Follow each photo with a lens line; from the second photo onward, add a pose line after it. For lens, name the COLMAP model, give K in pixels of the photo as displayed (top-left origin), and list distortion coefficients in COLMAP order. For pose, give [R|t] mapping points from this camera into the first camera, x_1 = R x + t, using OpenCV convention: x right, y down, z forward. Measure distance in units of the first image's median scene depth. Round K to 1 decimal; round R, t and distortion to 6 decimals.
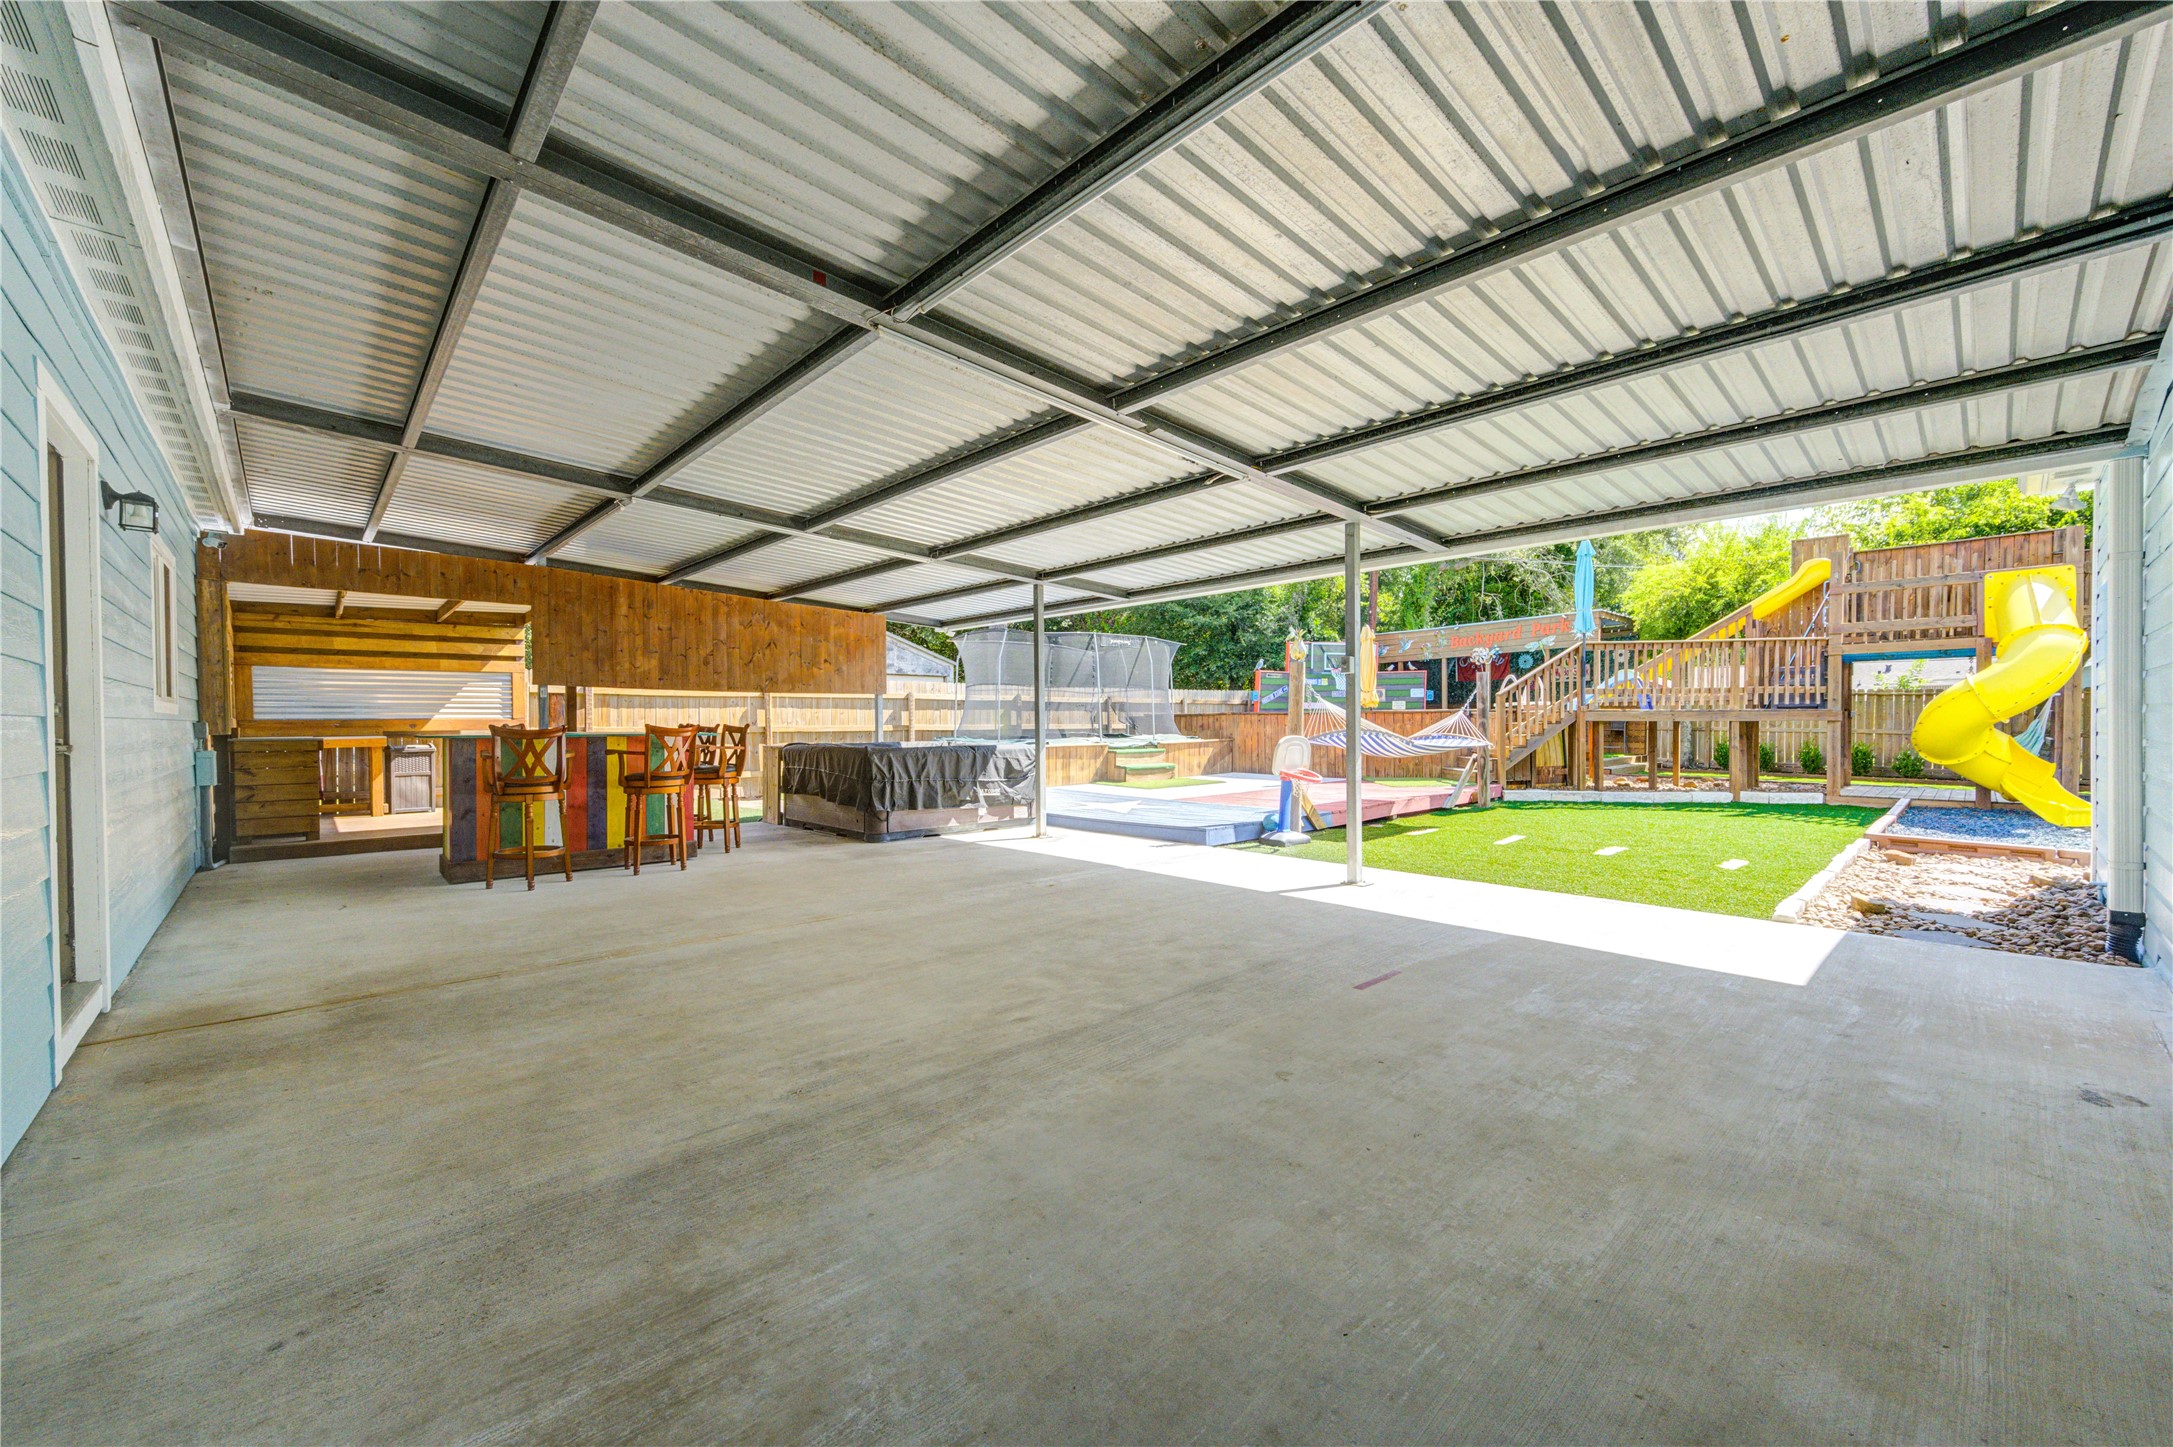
lens RADIAL K [[851.1, 0, 1092.1], [0, 851.1, 733.9], [0, 0, 1]] dist [0.004532, -0.001955]
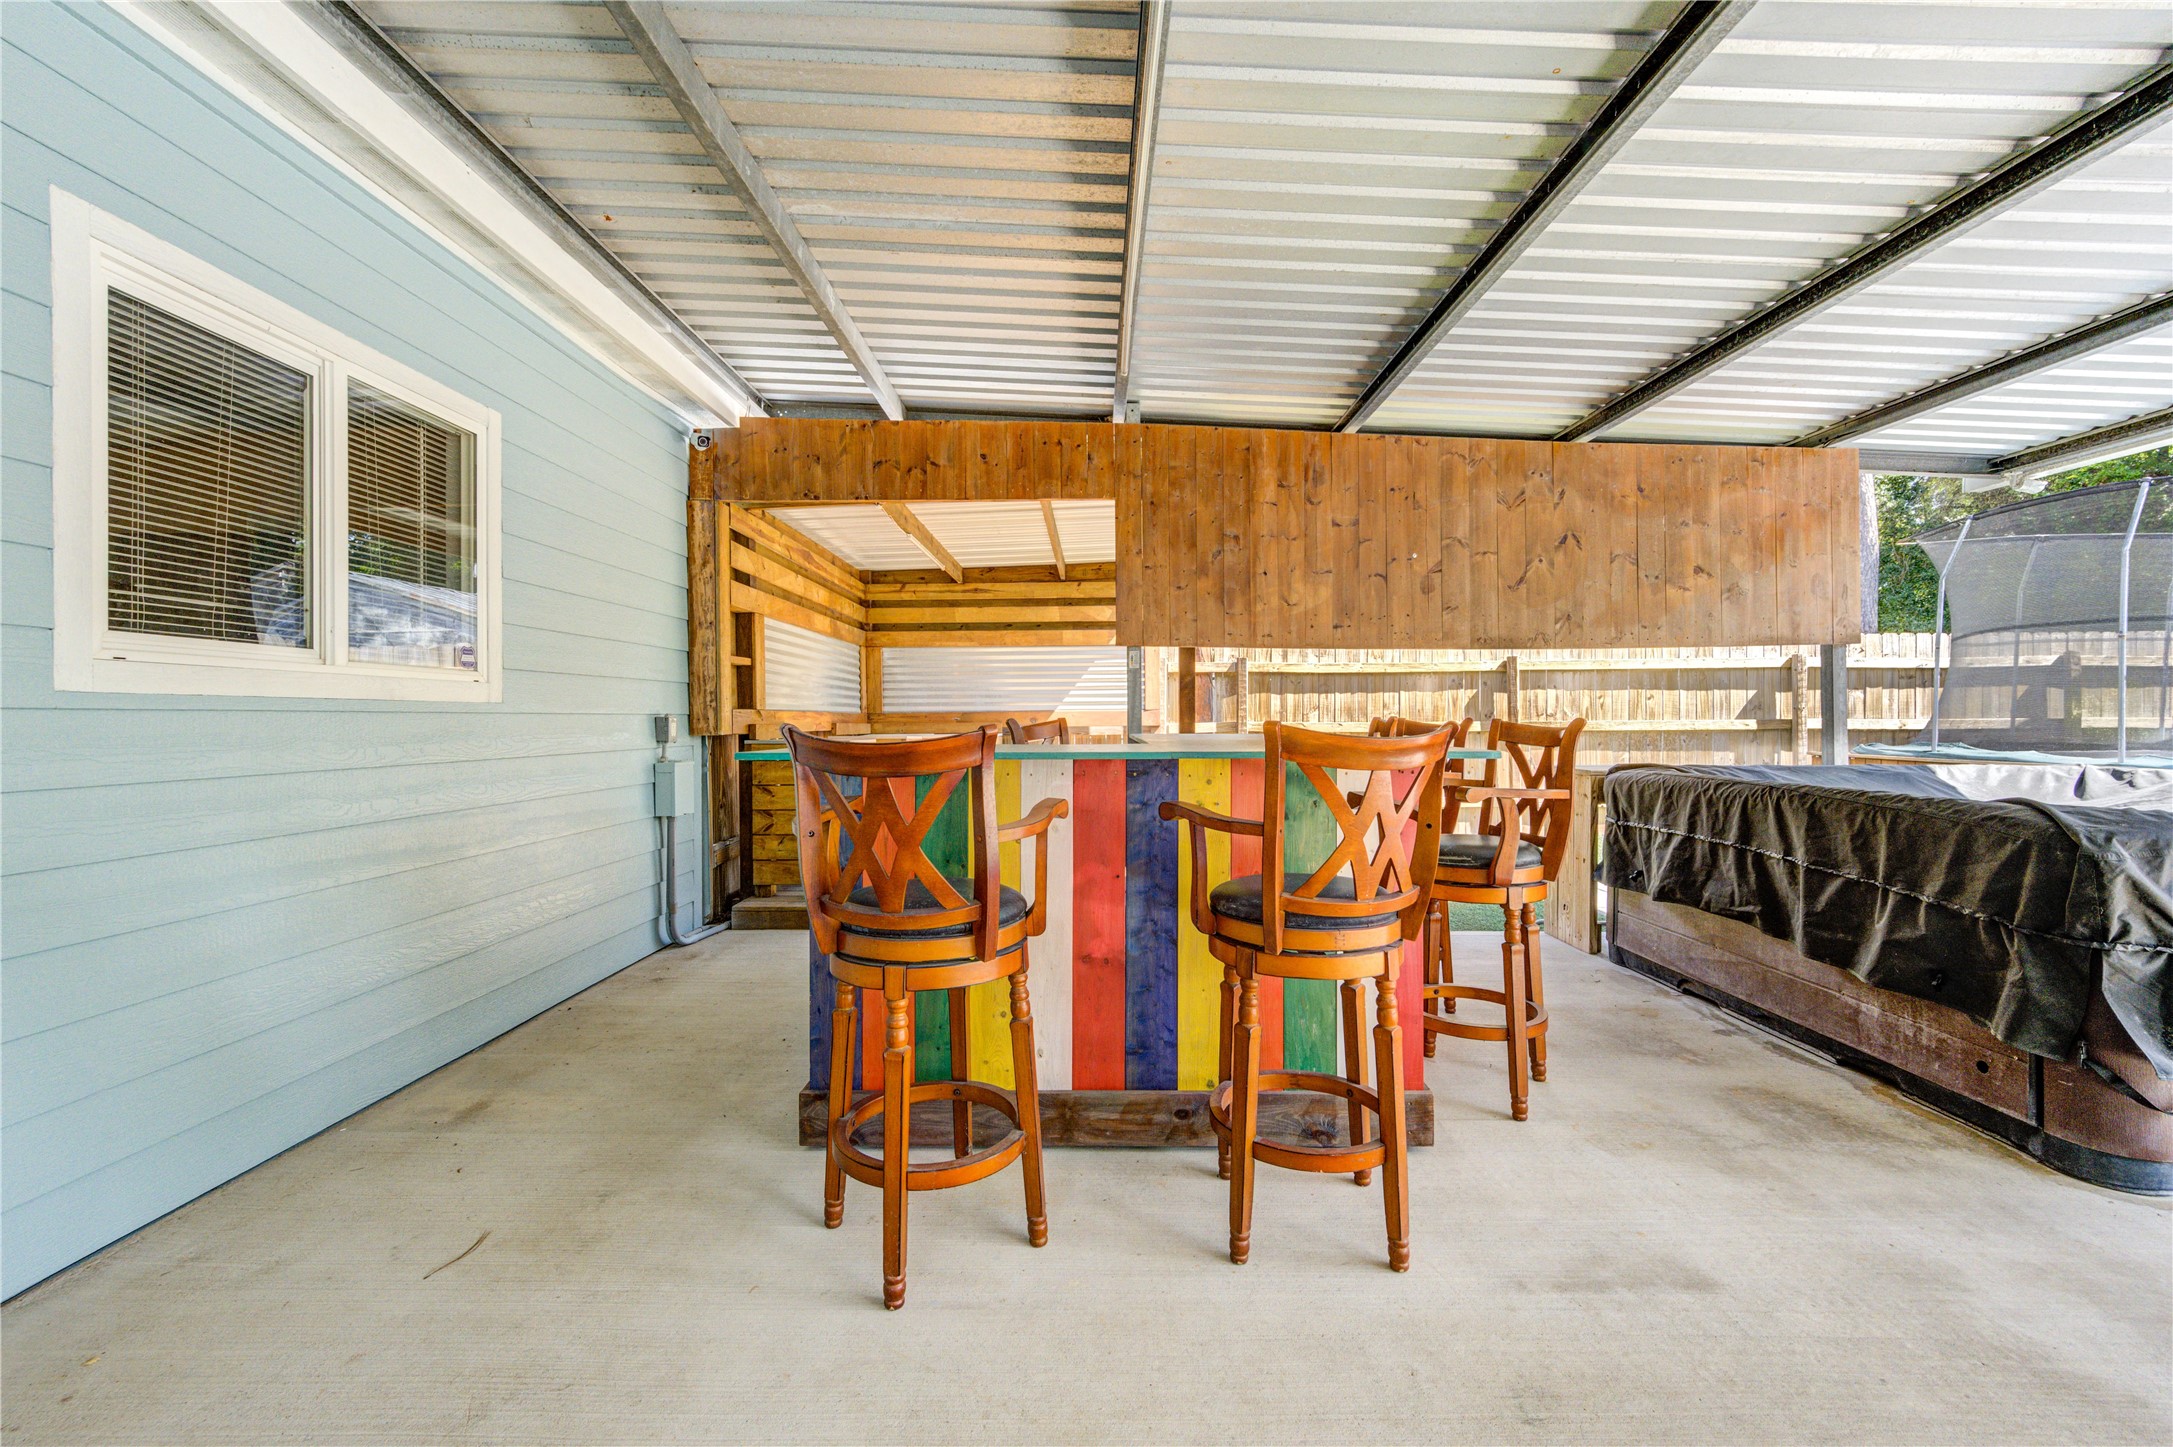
lens RADIAL K [[851.1, 0, 1094.7], [0, 851.1, 709.9], [0, 0, 1]] dist [0.004532, -0.001955]
pose [[0.725369, -0.006075, -0.688334, -0.294391], [-0.007449, 0.999833, -0.016674, -0.008121], [0.688320, 0.017222, 0.725202, 0.597335]]
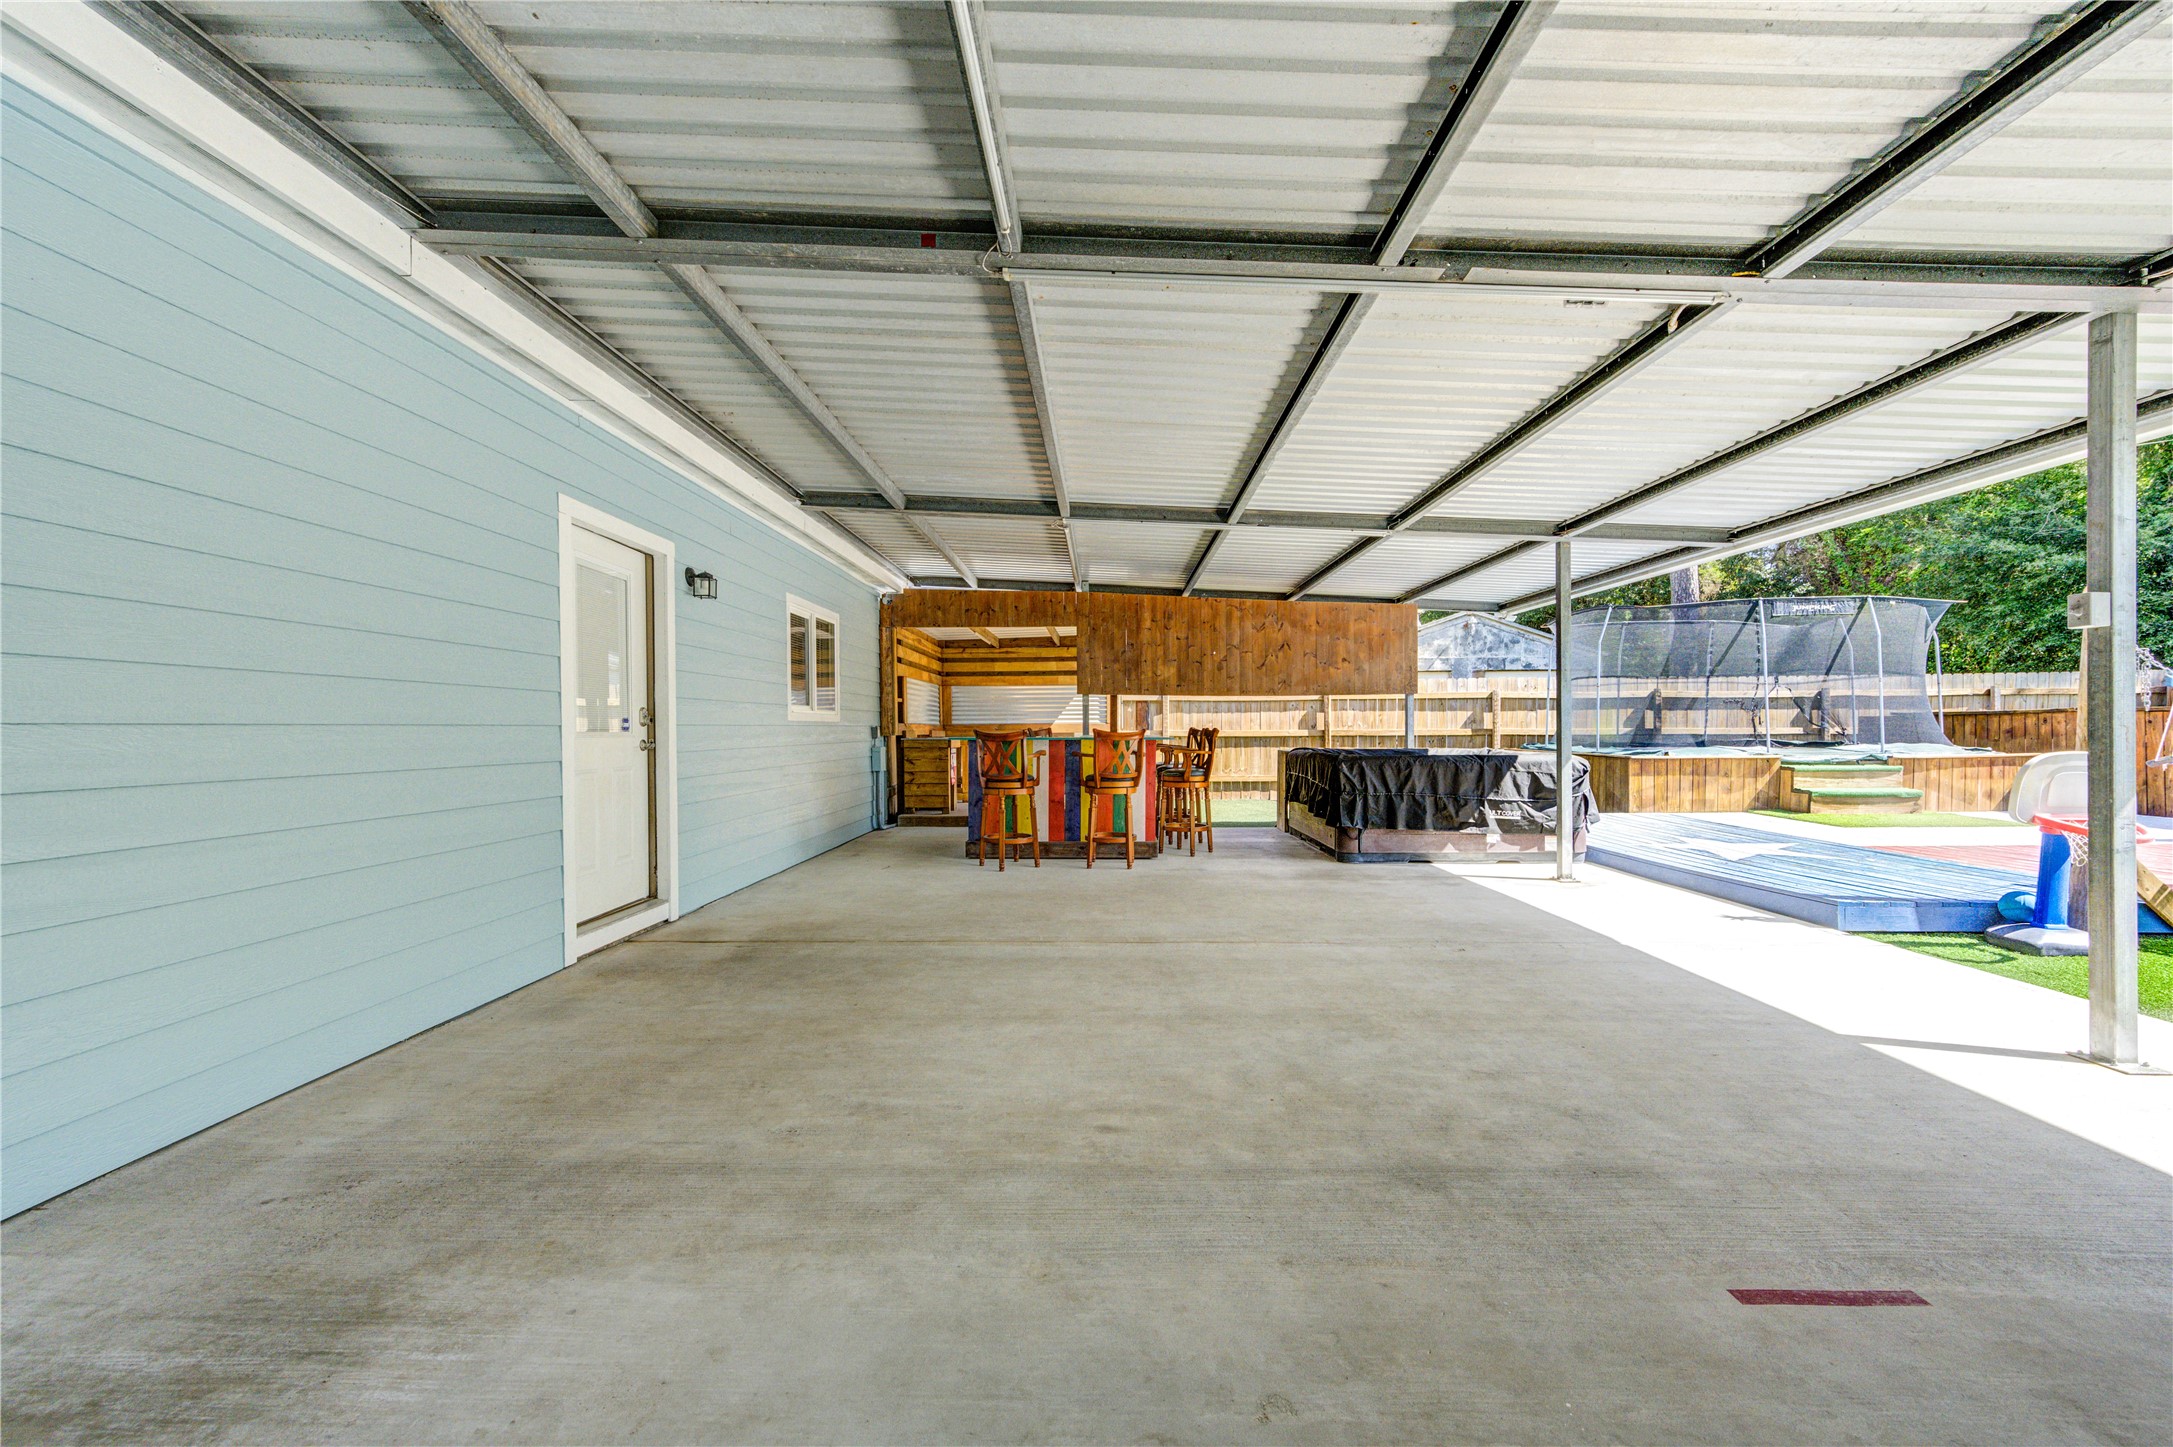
lens RADIAL K [[851.1, 0, 1093.3], [0, 851.1, 725.8], [0, 0, 1]] dist [0.004532, -0.001955]
pose [[0.713782, -0.001569, -0.700366, 0.172289], [-0.007898, 0.999916, -0.010289, -0.002783], [0.700324, 0.012876, 0.713709, 0.184943]]
